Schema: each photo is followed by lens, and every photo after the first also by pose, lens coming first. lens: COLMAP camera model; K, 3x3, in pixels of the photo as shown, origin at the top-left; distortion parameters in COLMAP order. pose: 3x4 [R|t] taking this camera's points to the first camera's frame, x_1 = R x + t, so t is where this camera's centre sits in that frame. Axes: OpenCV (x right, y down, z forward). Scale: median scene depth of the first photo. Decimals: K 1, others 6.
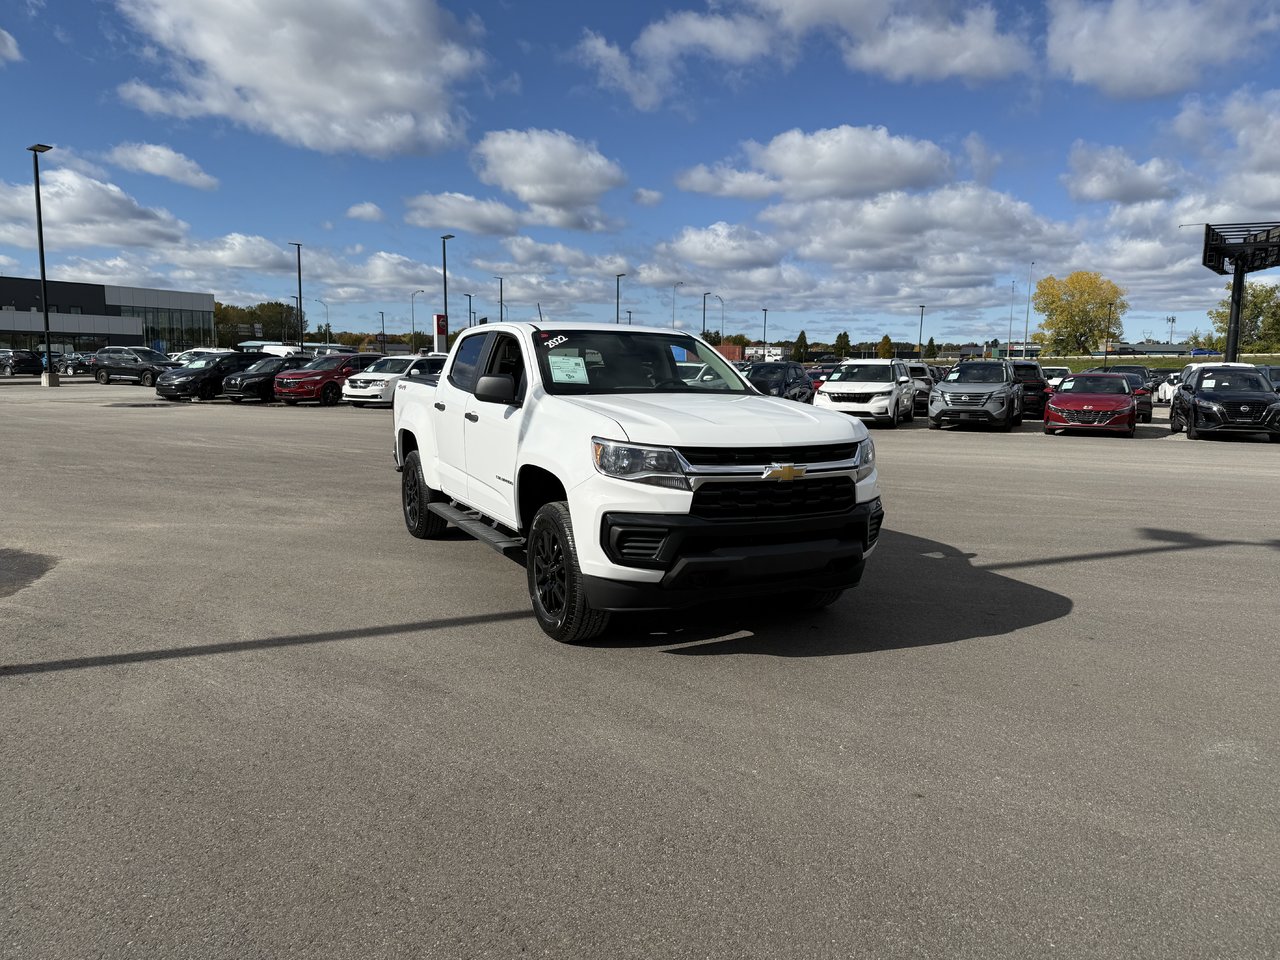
lens RADIAL K [[900.6, 0, 675.5], [0, 900.6, 413.8], [0, 0, 1]] dist [0.002340, -0.005218]
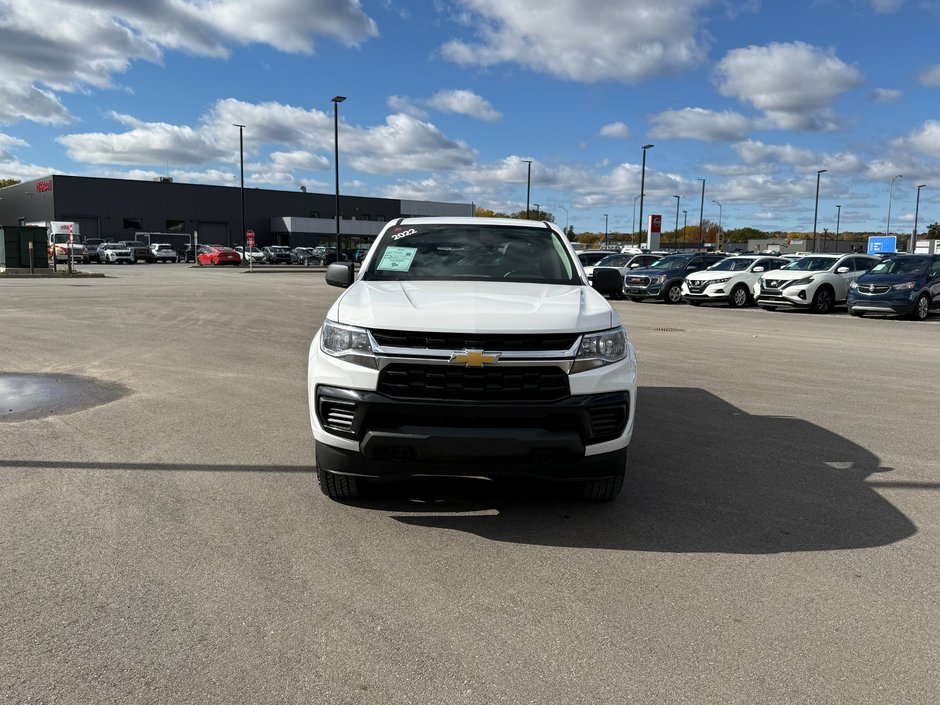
lens RADIAL K [[794.5, 0, 495.4], [0, 794.5, 309.4], [0, 0, 1]] dist [0.033363, -0.074196]
pose [[0.894835, 0.028810, -0.445467, 0.144410], [-0.025014, 0.999583, 0.014399, -0.001024], [0.445696, -0.001742, 0.895183, 0.053486]]
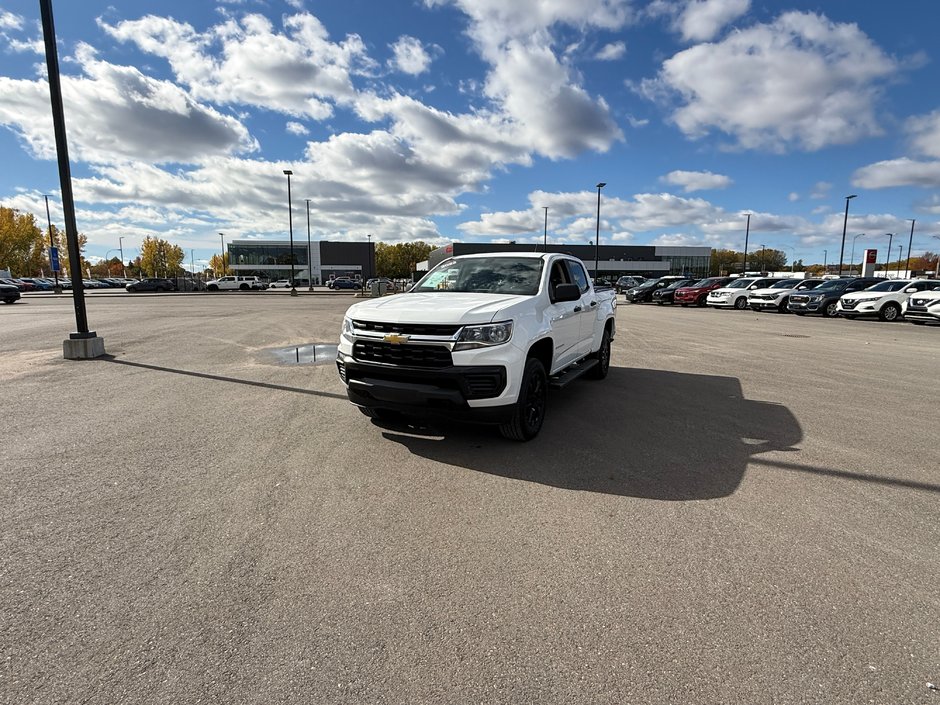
lens RADIAL K [[502.1, 0, 478.0], [0, 502.1, 307.1], [0, 0, 1]] dist [-0.002724, 0.000996]
pose [[0.595373, 0.027146, -0.802990, 0.253983], [-0.036129, 0.999323, 0.006996, -0.001331], [0.802636, 0.024846, 0.595951, 0.149522]]
